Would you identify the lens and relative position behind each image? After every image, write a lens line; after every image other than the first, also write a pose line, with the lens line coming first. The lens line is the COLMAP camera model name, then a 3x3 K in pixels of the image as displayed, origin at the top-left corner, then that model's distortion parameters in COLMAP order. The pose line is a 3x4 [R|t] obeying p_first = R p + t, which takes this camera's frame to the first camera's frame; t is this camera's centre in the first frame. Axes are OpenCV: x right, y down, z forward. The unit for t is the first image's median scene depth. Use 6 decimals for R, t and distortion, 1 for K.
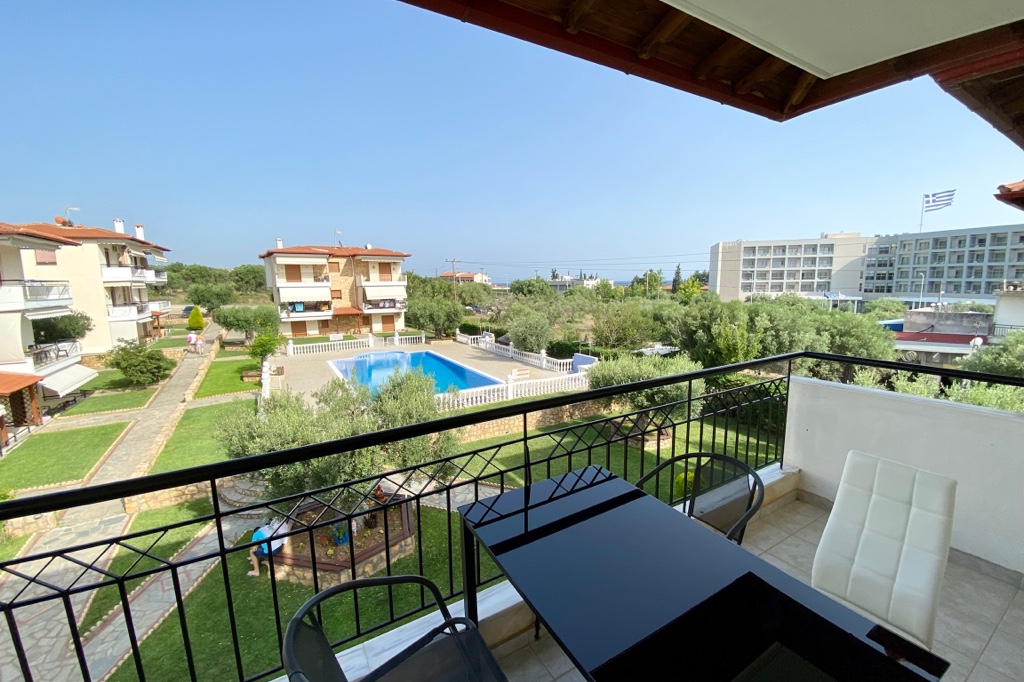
lens RADIAL K [[414.9, 0, 512.0], [0, 414.9, 341.0], [0, 0, 1]] dist [0.029125, -0.024669]
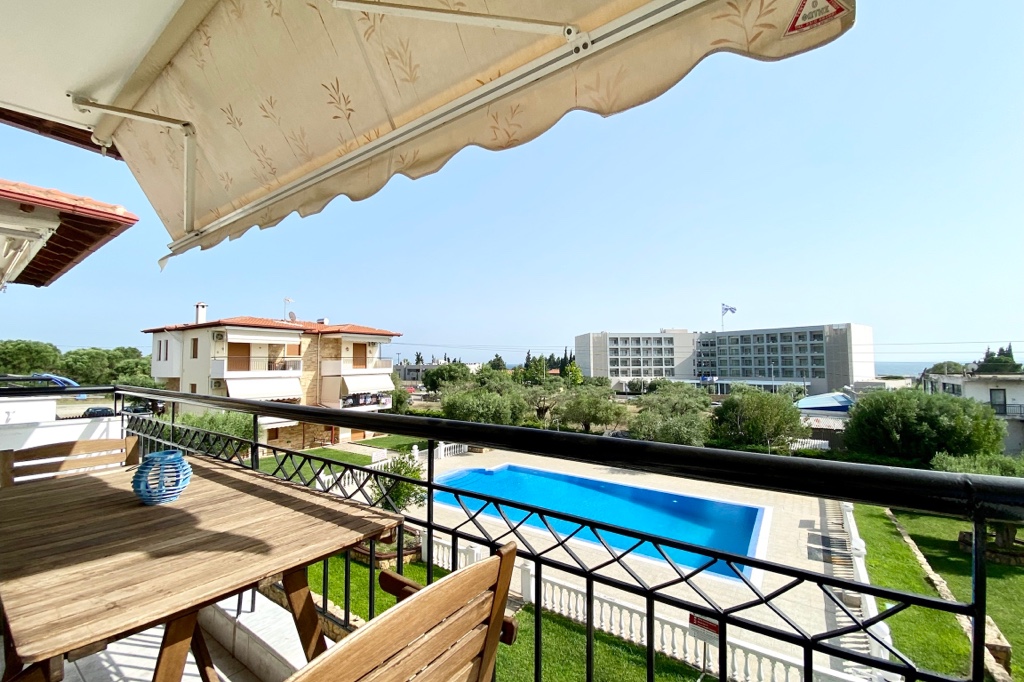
lens RADIAL K [[414.9, 0, 512.0], [0, 414.9, 341.0], [0, 0, 1]] dist [0.029125, -0.024669]
pose [[0.907883, 0.029406, 0.418191, -0.358609], [0.054525, 0.980781, -0.187338, -0.036693], [-0.415663, 0.192883, 0.888831, 0.216751]]
